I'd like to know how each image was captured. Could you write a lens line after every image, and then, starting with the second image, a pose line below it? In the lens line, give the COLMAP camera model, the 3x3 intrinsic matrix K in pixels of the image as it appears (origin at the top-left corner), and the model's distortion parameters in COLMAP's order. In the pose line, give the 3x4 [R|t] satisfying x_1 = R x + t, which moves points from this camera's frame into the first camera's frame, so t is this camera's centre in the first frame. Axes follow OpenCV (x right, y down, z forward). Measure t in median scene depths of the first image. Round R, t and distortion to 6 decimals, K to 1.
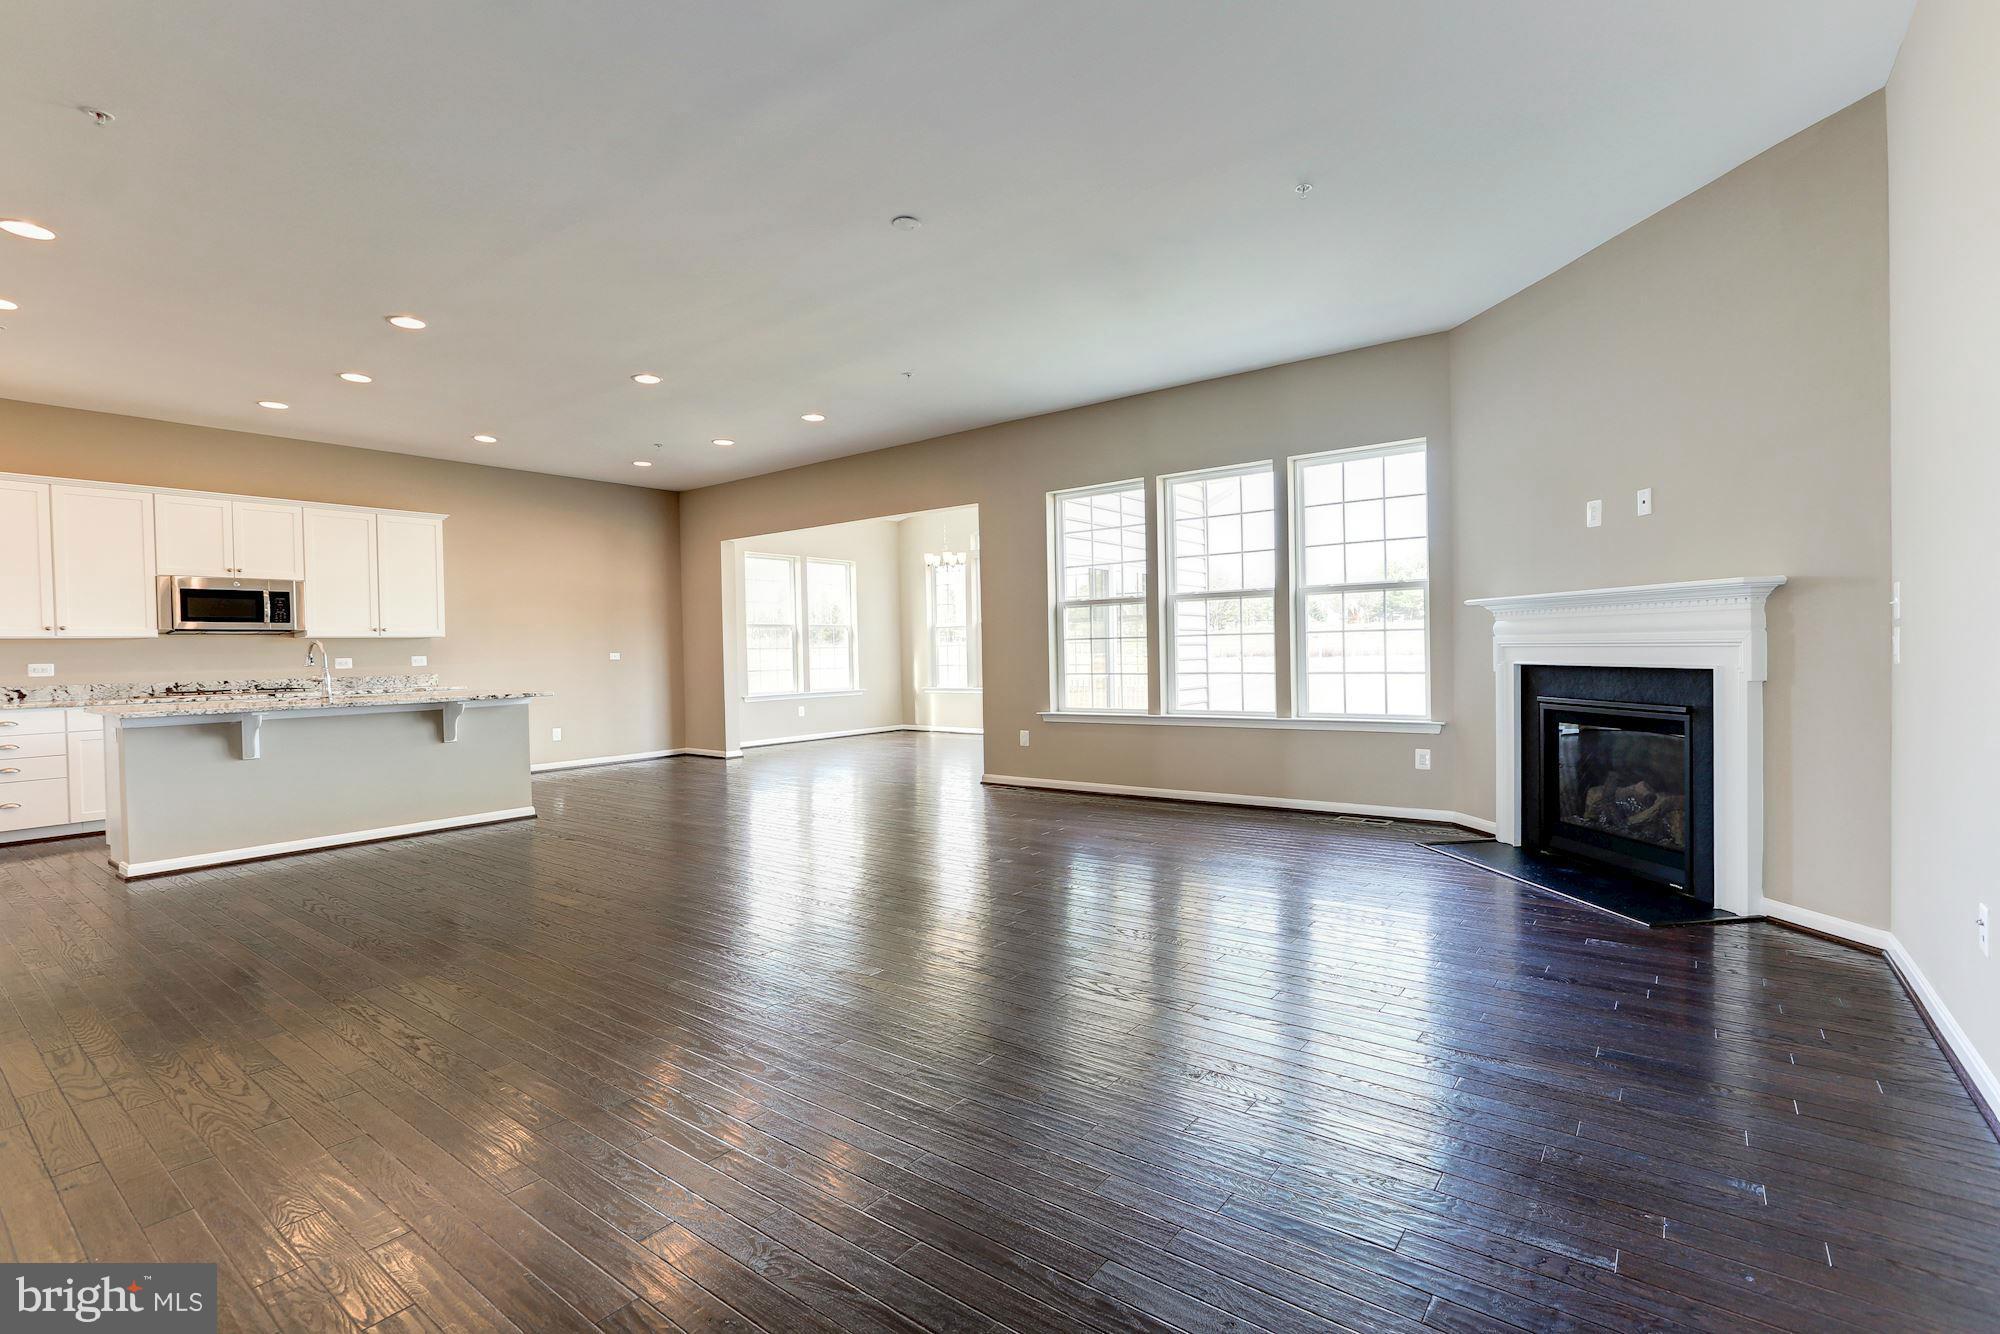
lens RADIAL K [[915.1, 0, 1009.3], [0, 915.1, 660.0], [0, 0, 1]] dist [-0.010915, 0.007428]
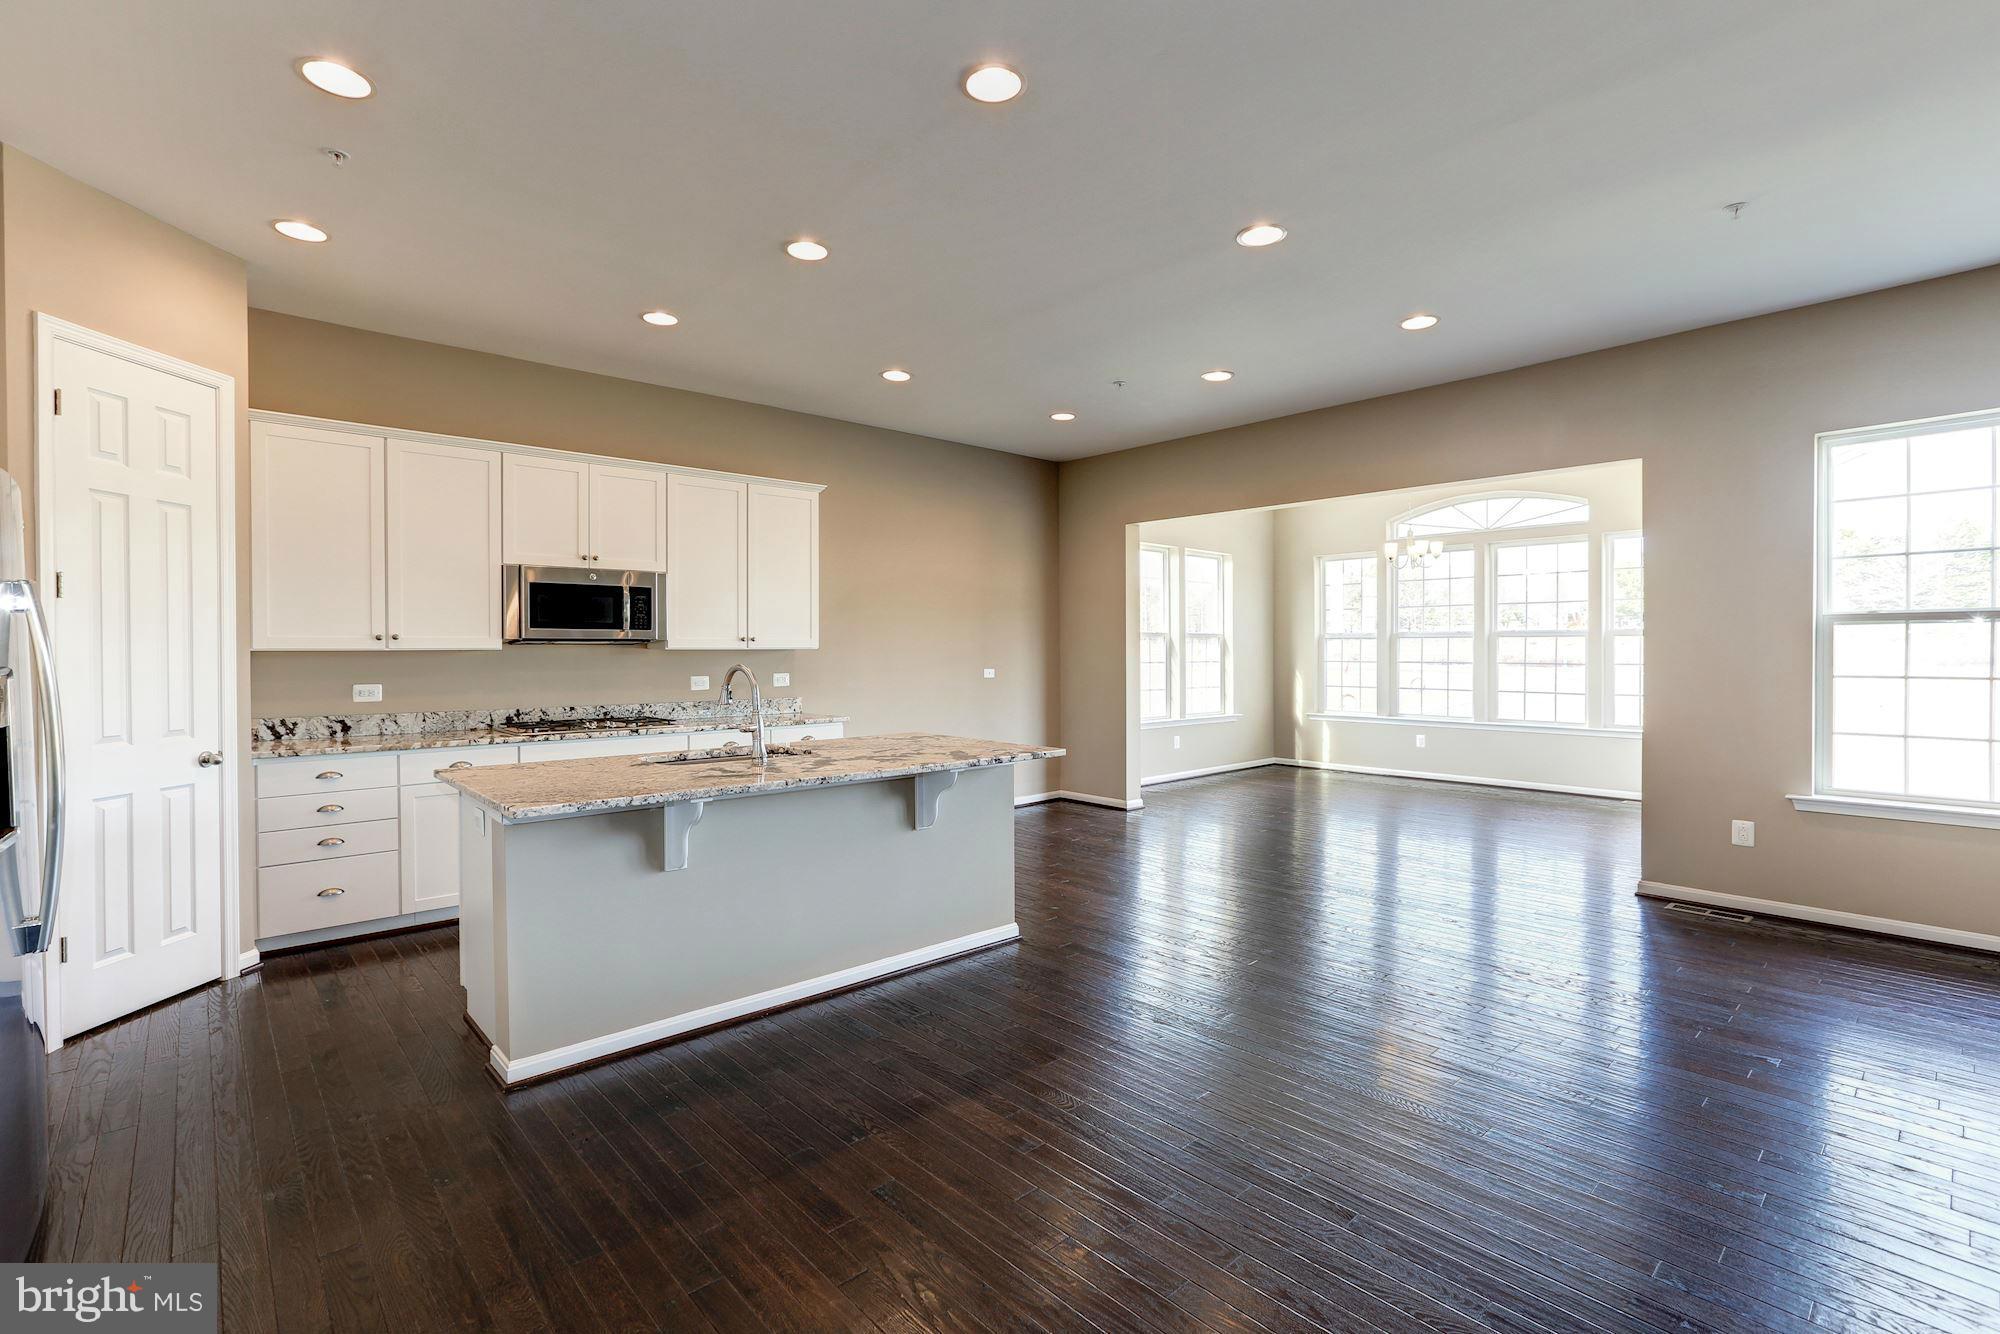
lens RADIAL K [[915.1, 0, 1002.2], [0, 915.1, 671.4], [0, 0, 1]] dist [-0.010915, 0.007428]
pose [[0.981954, 0.024644, -0.187510, -0.348450], [-0.022619, 0.999661, 0.012933, -0.021836], [0.187765, -0.008458, 0.982178, 0.309943]]
